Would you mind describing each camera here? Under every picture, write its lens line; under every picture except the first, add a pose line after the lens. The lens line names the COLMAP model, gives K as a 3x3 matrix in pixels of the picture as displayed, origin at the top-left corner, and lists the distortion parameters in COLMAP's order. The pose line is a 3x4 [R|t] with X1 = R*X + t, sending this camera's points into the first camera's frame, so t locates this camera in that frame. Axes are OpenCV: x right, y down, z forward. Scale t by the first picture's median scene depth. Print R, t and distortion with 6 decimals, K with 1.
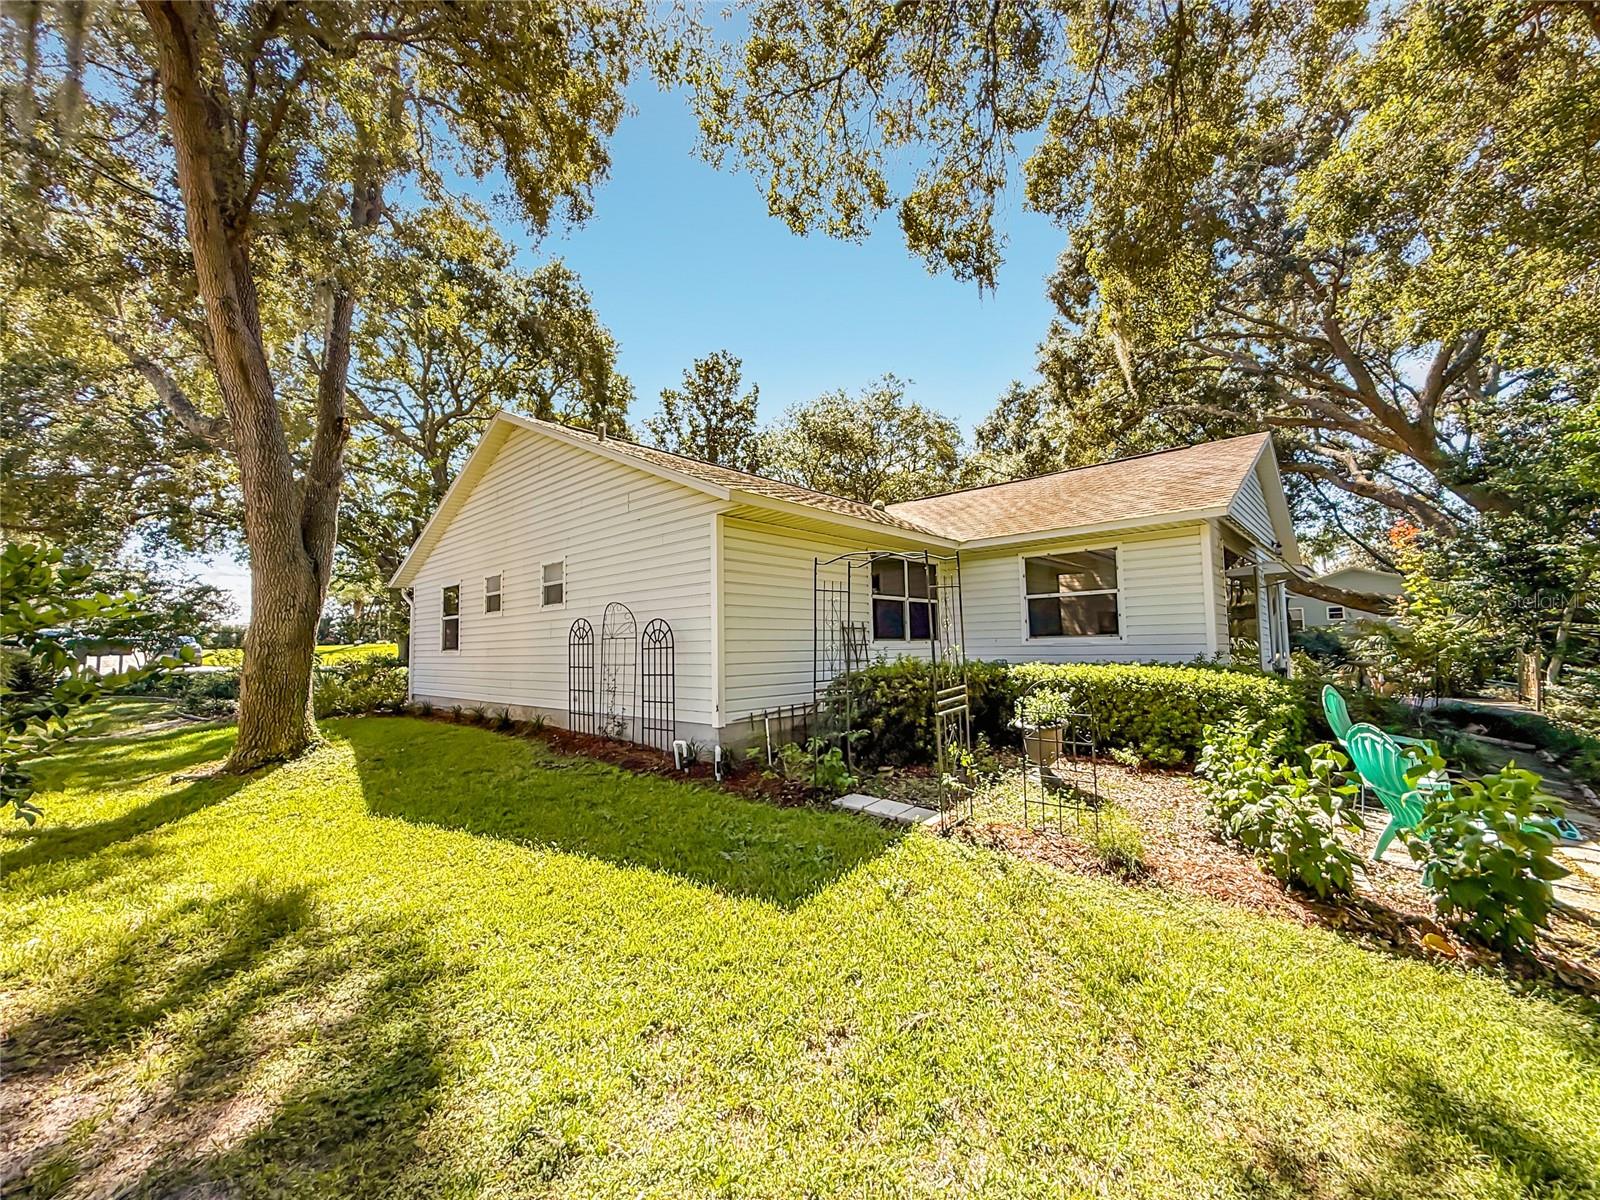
lens RADIAL K [[641.3, 0, 796.9], [0, 641.3, 609.3], [0, 0, 1]] dist [-0.000090, -0.000326]
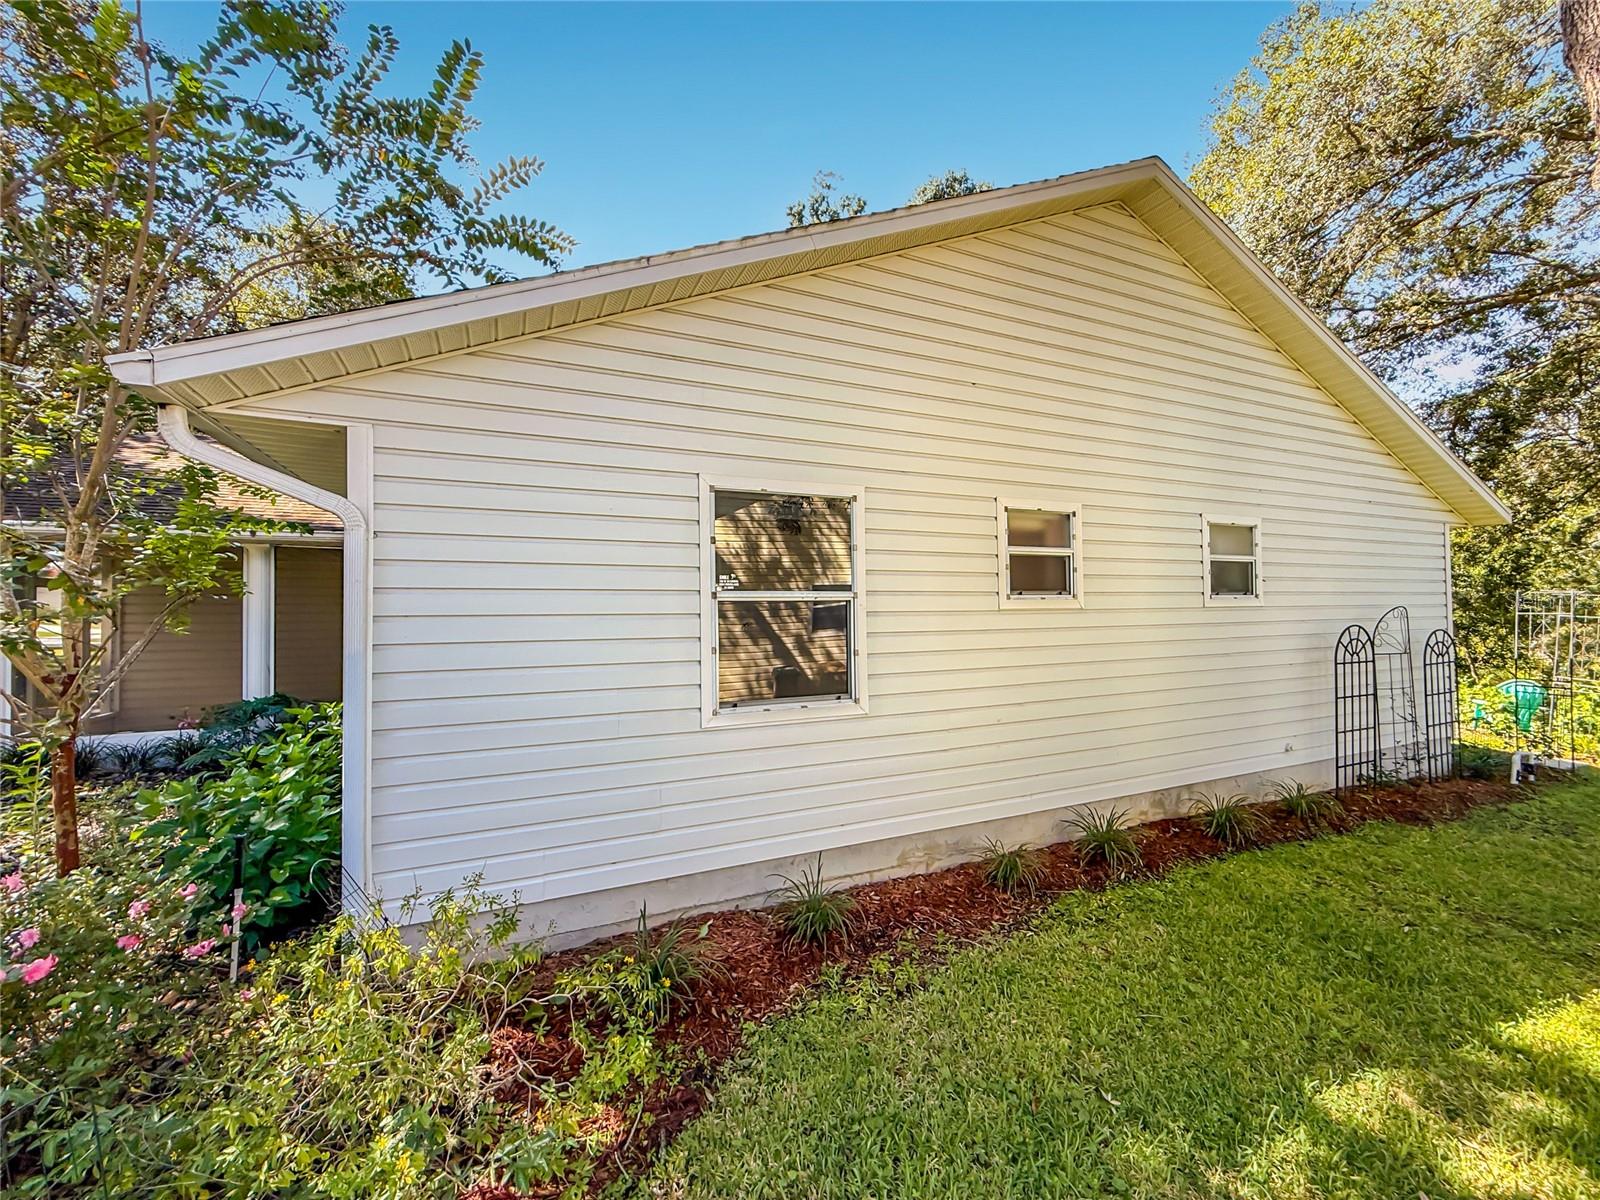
lens RADIAL K [[634.5, 0, 800.0], [0, 634.5, 600.0], [0, 0, 1]] dist [0.001026, -0.000077]
pose [[0.396613, 0.013267, 0.917890, -1.195243], [-0.060891, 0.998074, 0.011884, 0.015714], [-0.915964, -0.060605, 0.396657, 1.301016]]
